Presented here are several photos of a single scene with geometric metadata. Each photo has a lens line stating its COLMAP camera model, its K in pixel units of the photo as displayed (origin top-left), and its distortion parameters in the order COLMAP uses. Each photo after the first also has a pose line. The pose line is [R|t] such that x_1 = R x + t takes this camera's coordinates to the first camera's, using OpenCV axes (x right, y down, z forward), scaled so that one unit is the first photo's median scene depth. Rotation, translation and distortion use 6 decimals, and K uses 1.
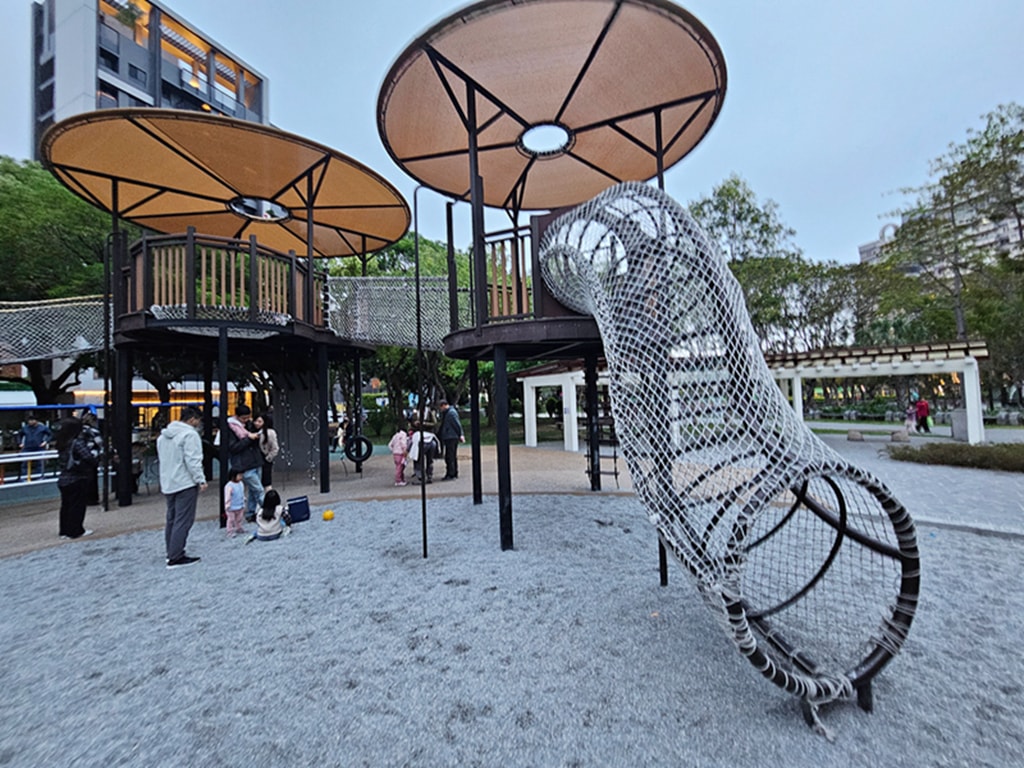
lens RADIAL K [[423.5, 0, 508.4], [0, 423.5, 381.7], [0, 0, 1]] dist [-0.003431, -0.000103]
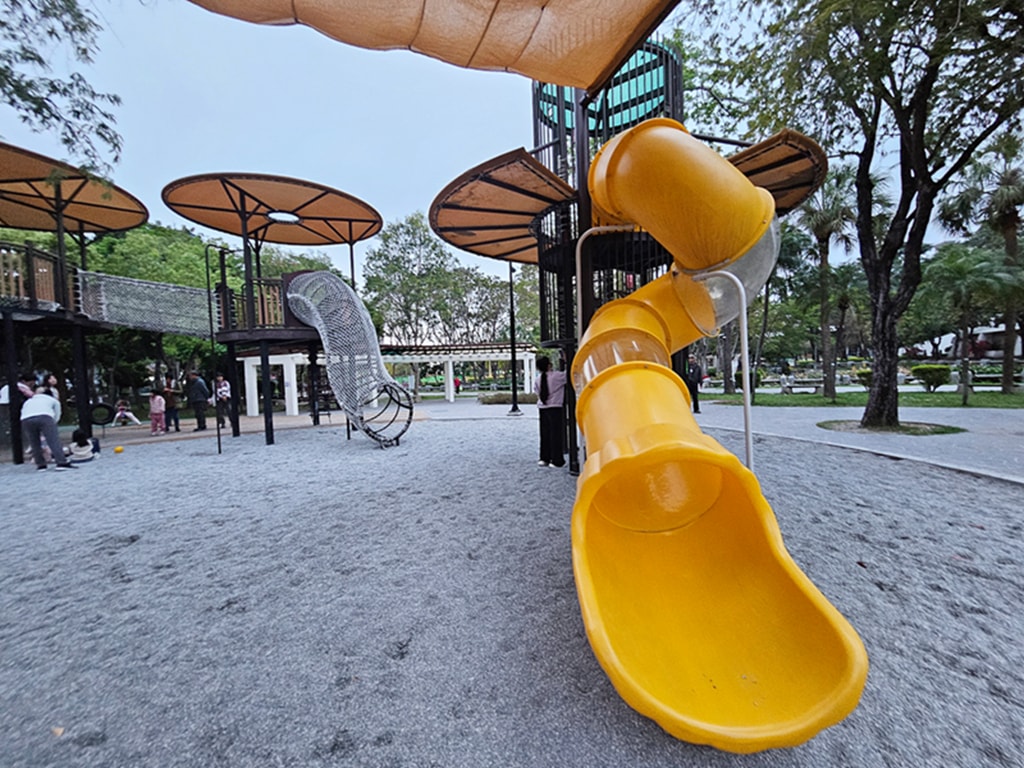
lens RADIAL K [[423.5, 0, 510.4], [0, 423.5, 386.1], [0, 0, 1]] dist [-0.003431, -0.000103]
pose [[0.793747, -0.017803, 0.607988, -0.199863], [-0.013085, 0.998840, 0.046330, 0.013159], [-0.608107, -0.044730, 0.792594, -0.789909]]
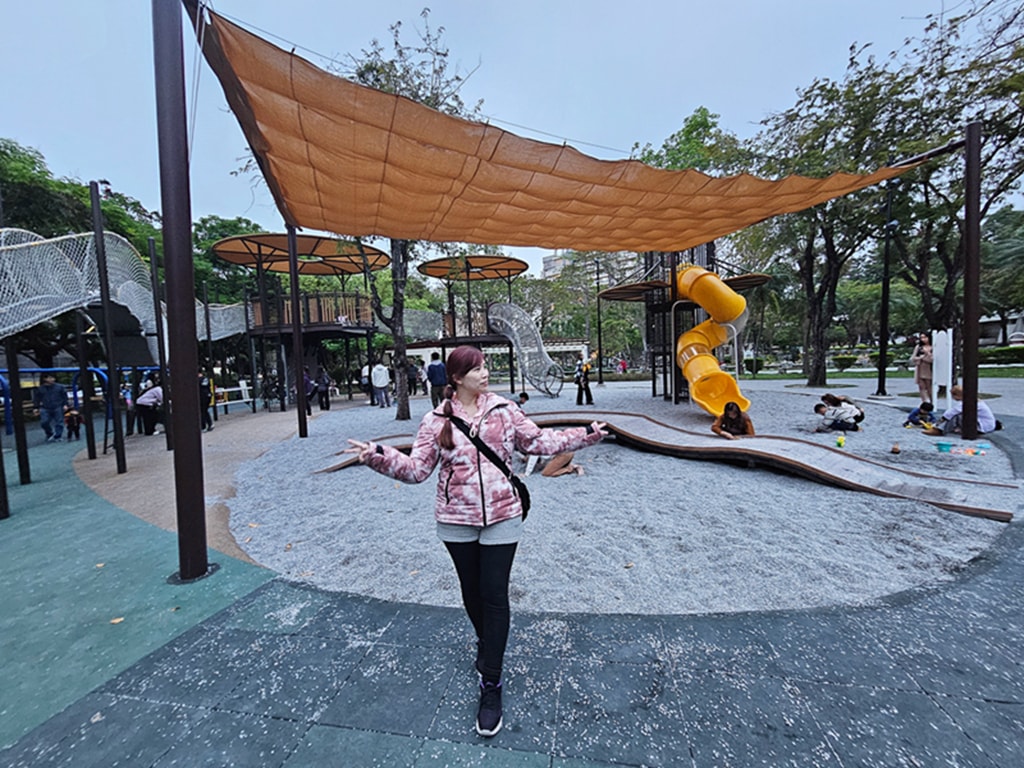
lens RADIAL K [[423.5, 0, 508.4], [0, 423.5, 383.5], [0, 0, 1]] dist [-0.003431, -0.000103]
pose [[0.814780, -0.032825, 0.578841, -1.217881], [-0.006569, 0.997809, 0.065829, 0.017166], [-0.579734, -0.057438, 0.812779, -1.327167]]
